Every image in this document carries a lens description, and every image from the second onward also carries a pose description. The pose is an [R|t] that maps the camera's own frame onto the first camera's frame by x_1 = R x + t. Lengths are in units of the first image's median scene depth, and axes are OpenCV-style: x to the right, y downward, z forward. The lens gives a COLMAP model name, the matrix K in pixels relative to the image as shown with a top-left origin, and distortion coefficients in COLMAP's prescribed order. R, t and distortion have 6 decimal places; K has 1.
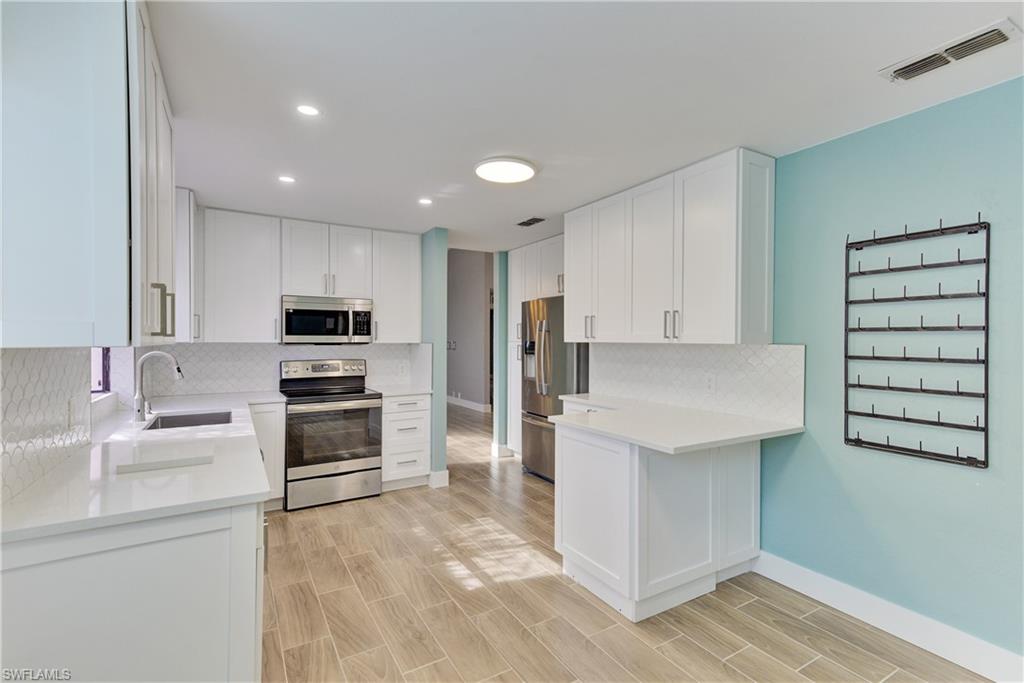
lens RADIAL K [[478.4, 0, 504.7], [0, 478.4, 341.8], [0, 0, 1]] dist [0.023190, 0.000702]
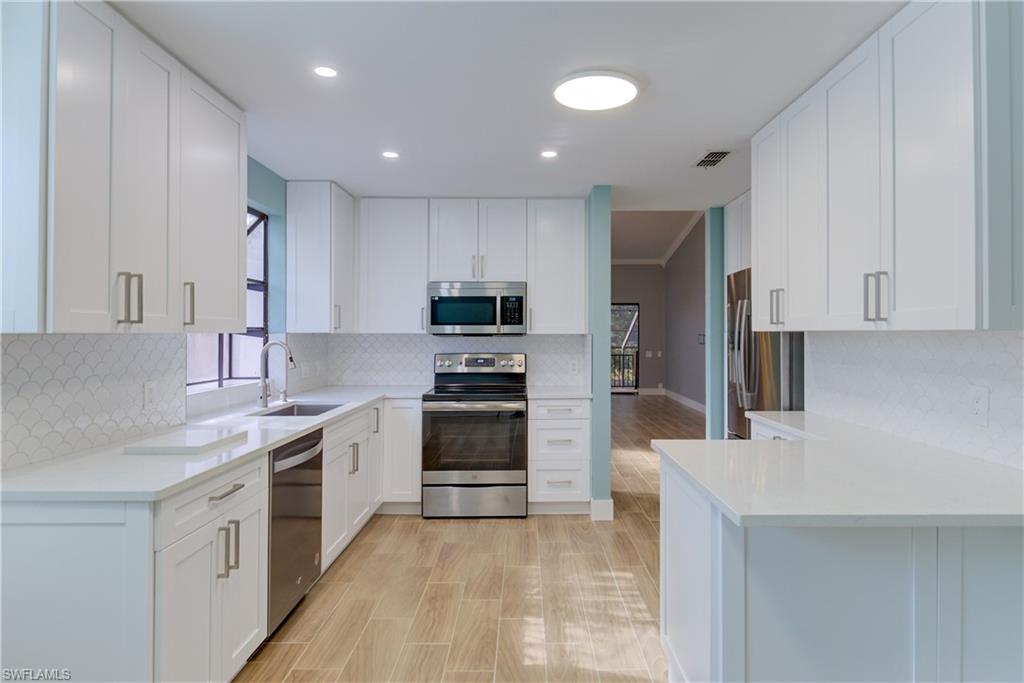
lens RADIAL K [[569.5, 0, 516.2], [0, 569.5, 327.5], [0, 0, 1]] dist [0.008562, -0.000372]
pose [[0.859097, -0.008396, -0.511744, 0.234861], [0.001050, 0.999892, -0.014642, 0.006555], [0.511812, 0.012042, 0.859013, 0.147563]]
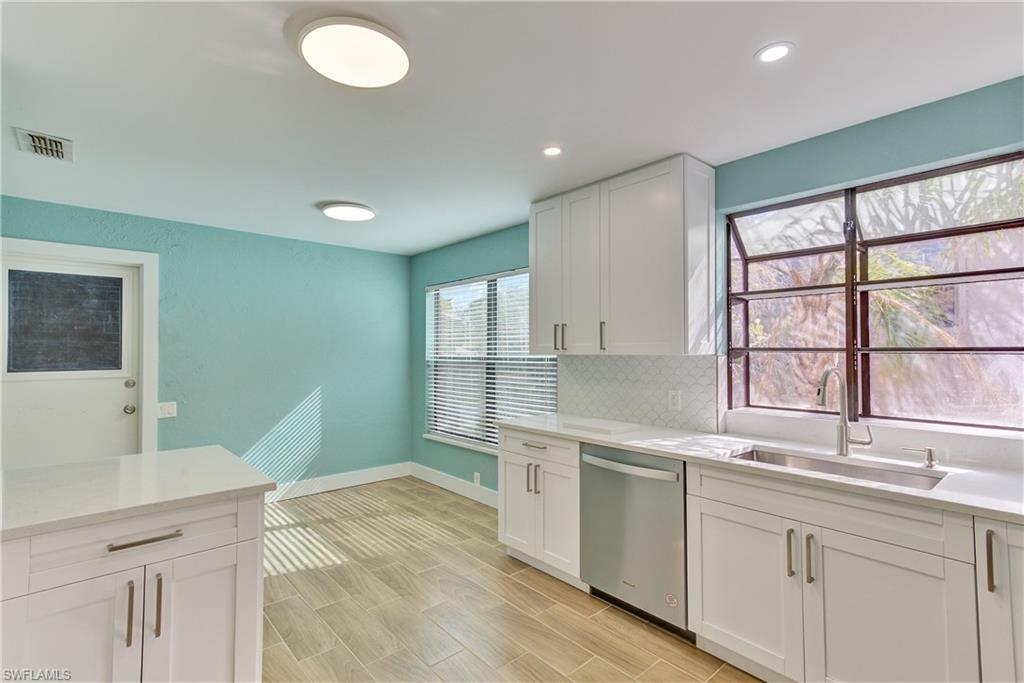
lens RADIAL K [[478.4, 0, 504.7], [0, 478.4, 341.8], [0, 0, 1]] dist [0.023190, 0.000702]
pose [[-0.981328, -0.003257, -0.192312, -0.043469], [-0.000173, 0.999871, -0.016047, -0.004576], [0.192340, -0.015714, -0.981203, 1.124934]]
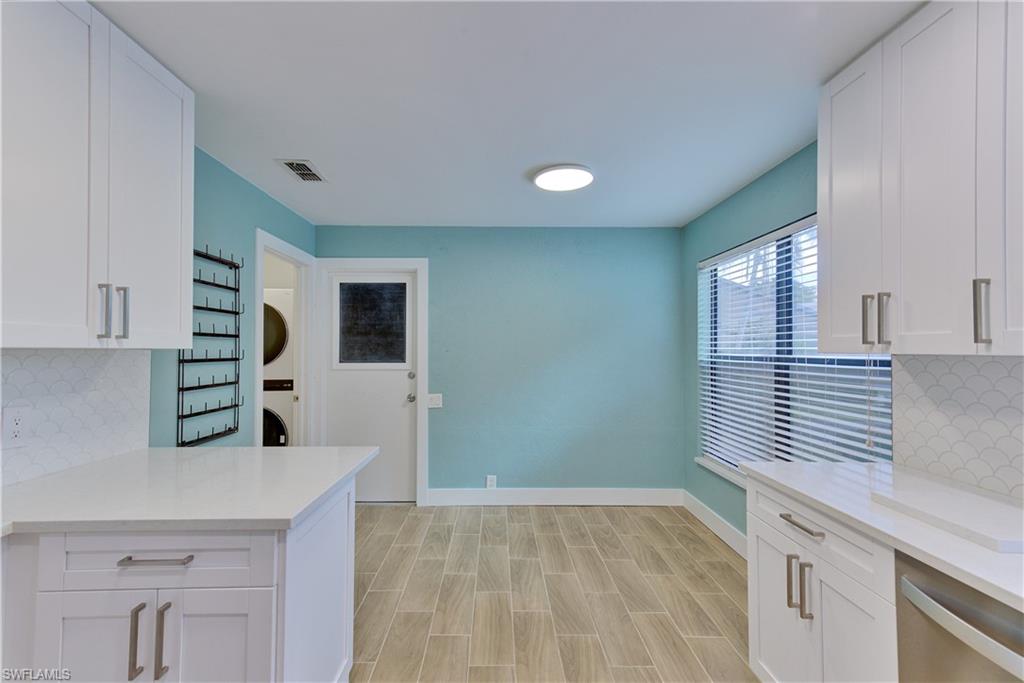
lens RADIAL K [[478.4, 0, 504.7], [0, 478.4, 341.8], [0, 0, 1]] dist [0.023190, 0.000702]
pose [[-0.875487, 0.003091, 0.483233, -0.201929], [-0.002601, 0.999935, -0.011110, -0.000991], [-0.483235, -0.010984, -0.875422, 0.884396]]
